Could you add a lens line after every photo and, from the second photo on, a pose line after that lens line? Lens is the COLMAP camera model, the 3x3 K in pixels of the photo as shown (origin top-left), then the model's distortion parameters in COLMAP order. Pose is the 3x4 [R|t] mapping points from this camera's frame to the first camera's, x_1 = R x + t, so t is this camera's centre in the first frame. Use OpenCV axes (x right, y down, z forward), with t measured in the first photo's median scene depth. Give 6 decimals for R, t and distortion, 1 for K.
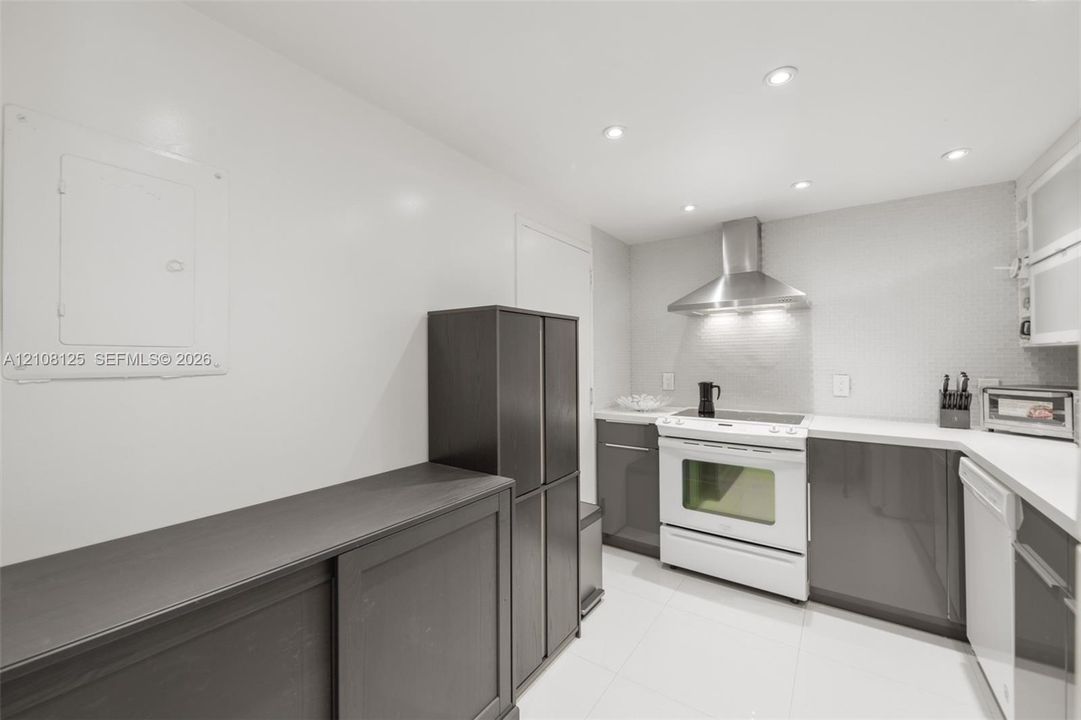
lens RADIAL K [[432.6, 0, 540.4], [0, 432.6, 357.4], [0, 0, 1]] dist [0.001363, 0.000207]
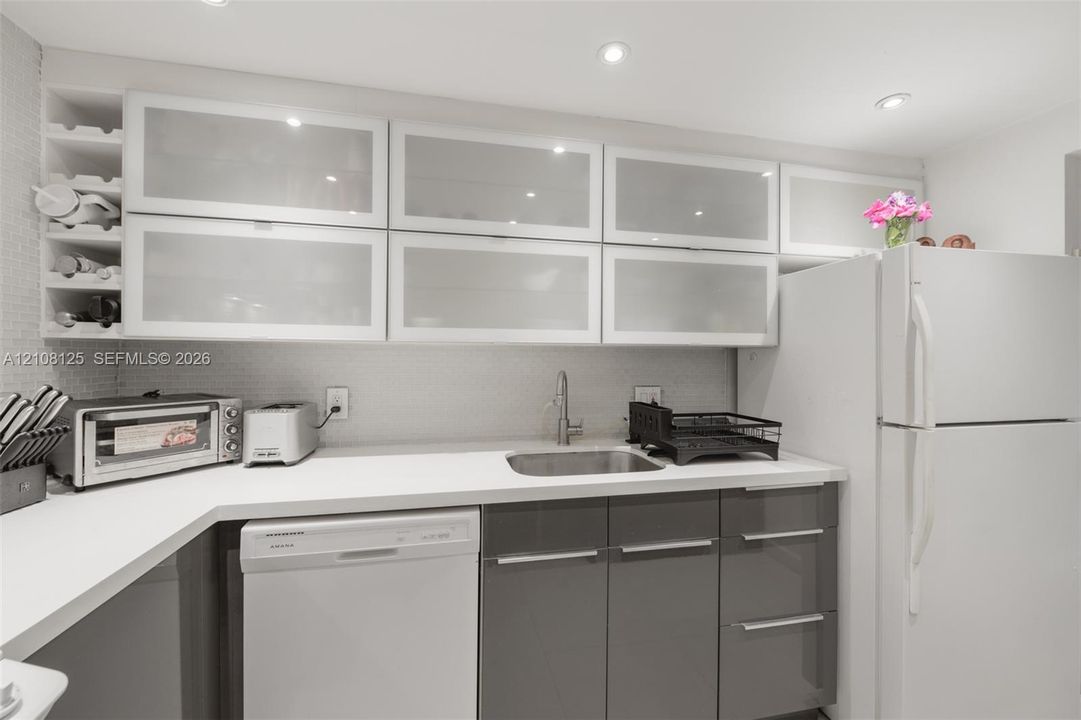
lens RADIAL K [[432.6, 0, 539.0], [0, 432.6, 356.1], [0, 0, 1]] dist [0.001363, 0.000207]
pose [[-0.723244, 0.001484, 0.690591, 0.265175], [-0.006859, 0.999933, -0.009332, 0.001645], [-0.690558, -0.011487, -0.723185, 1.095375]]
